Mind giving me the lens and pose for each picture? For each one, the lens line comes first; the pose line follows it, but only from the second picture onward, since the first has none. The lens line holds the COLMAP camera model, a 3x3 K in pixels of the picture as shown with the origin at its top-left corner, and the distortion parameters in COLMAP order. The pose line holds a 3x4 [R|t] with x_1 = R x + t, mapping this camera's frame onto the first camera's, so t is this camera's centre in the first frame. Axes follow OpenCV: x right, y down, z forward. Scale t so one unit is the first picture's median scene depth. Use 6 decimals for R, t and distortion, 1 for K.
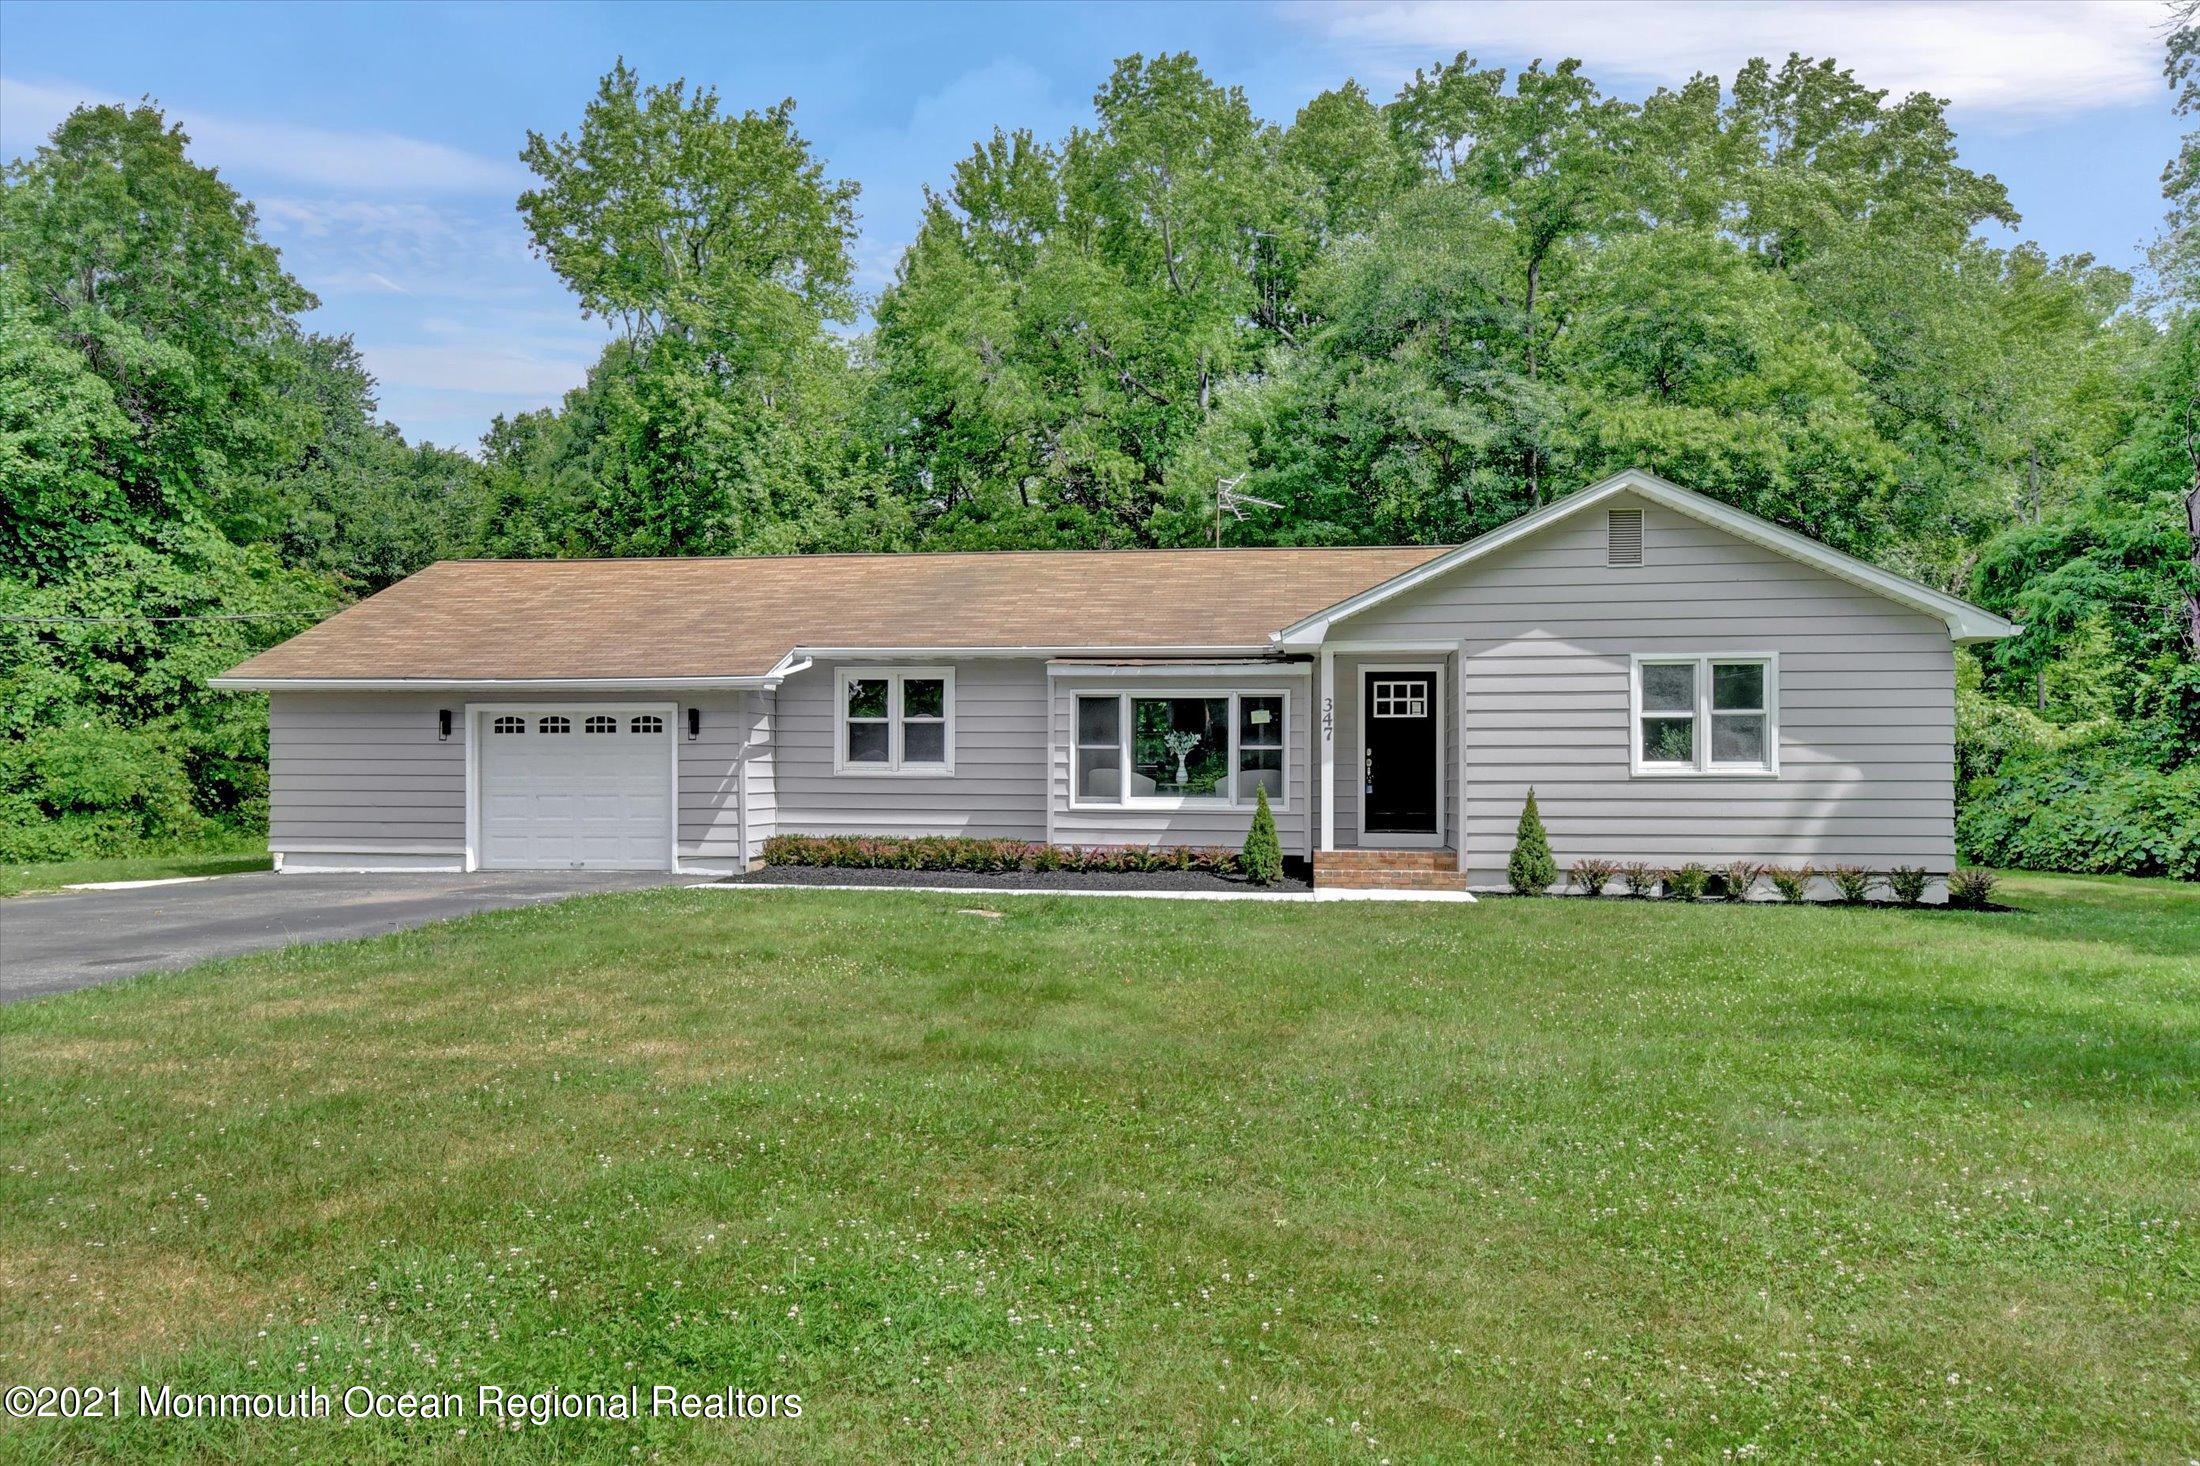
lens RADIAL K [[1369.0, 0, 1100.0], [0, 1369.0, 733.0], [0, 0, 1]] dist [0.005121, 0.000006]
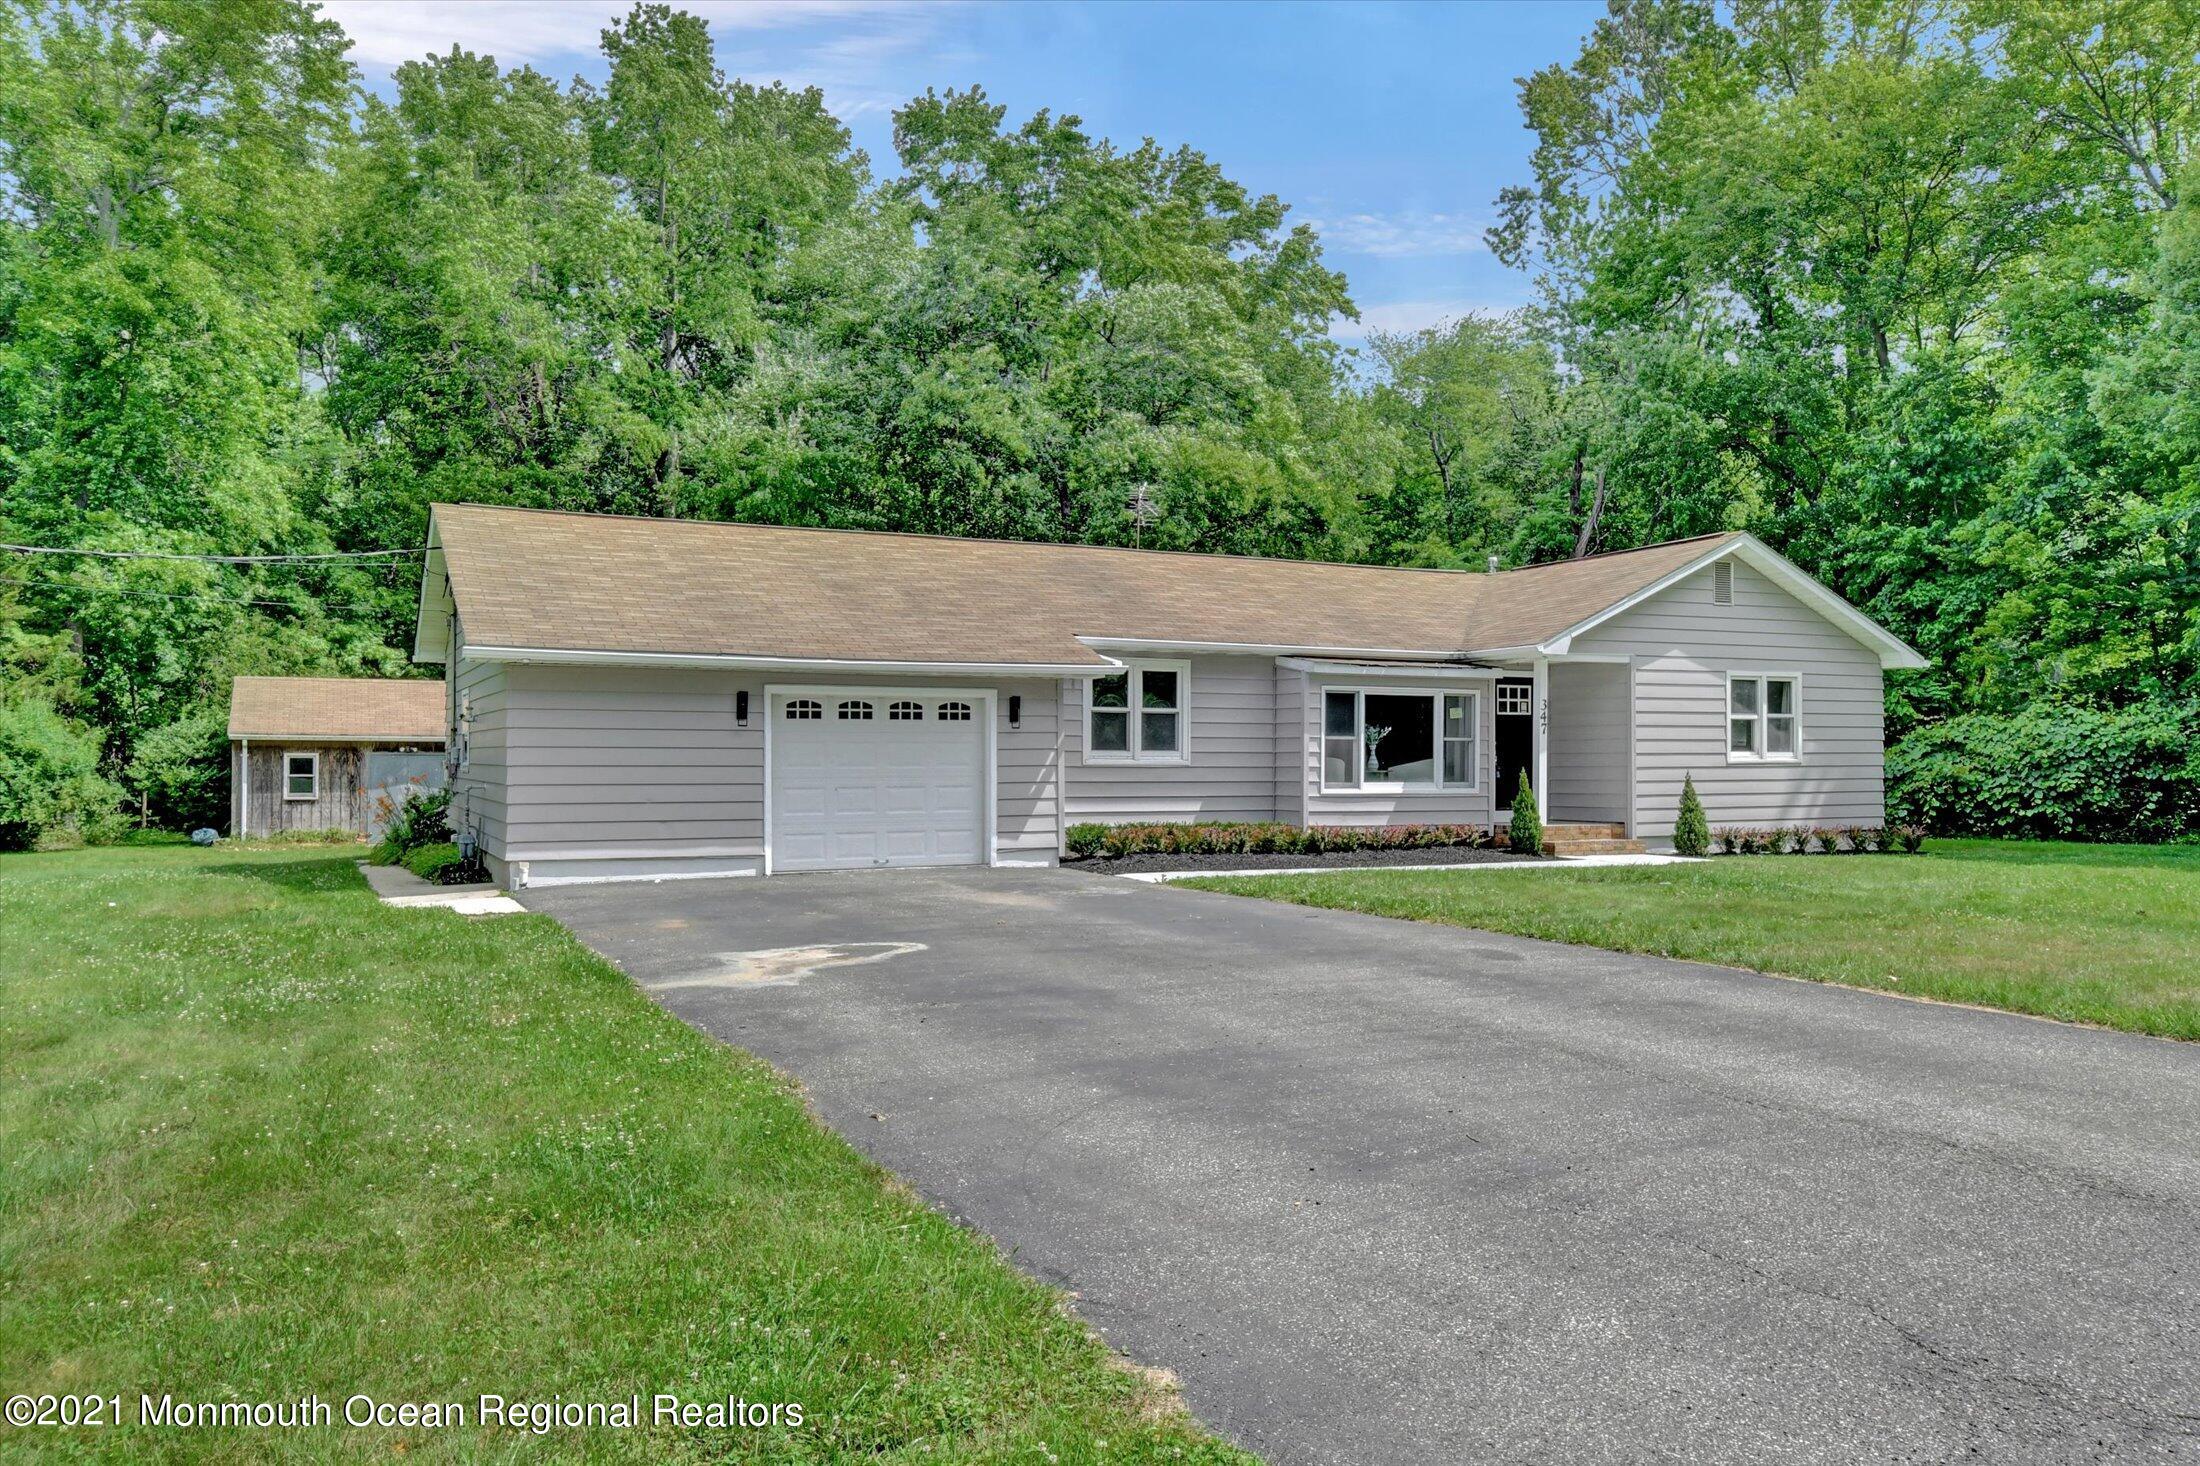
lens RADIAL K [[1369.0, 0, 1100.0], [0, 1369.0, 733.0], [0, 0, 1]] dist [0.005121, 0.000006]
pose [[0.872135, 0.007617, 0.489207, -0.715307], [-0.012158, 0.999907, 0.006104, 0.001684], [-0.489115, -0.011271, 0.872147, 0.126176]]
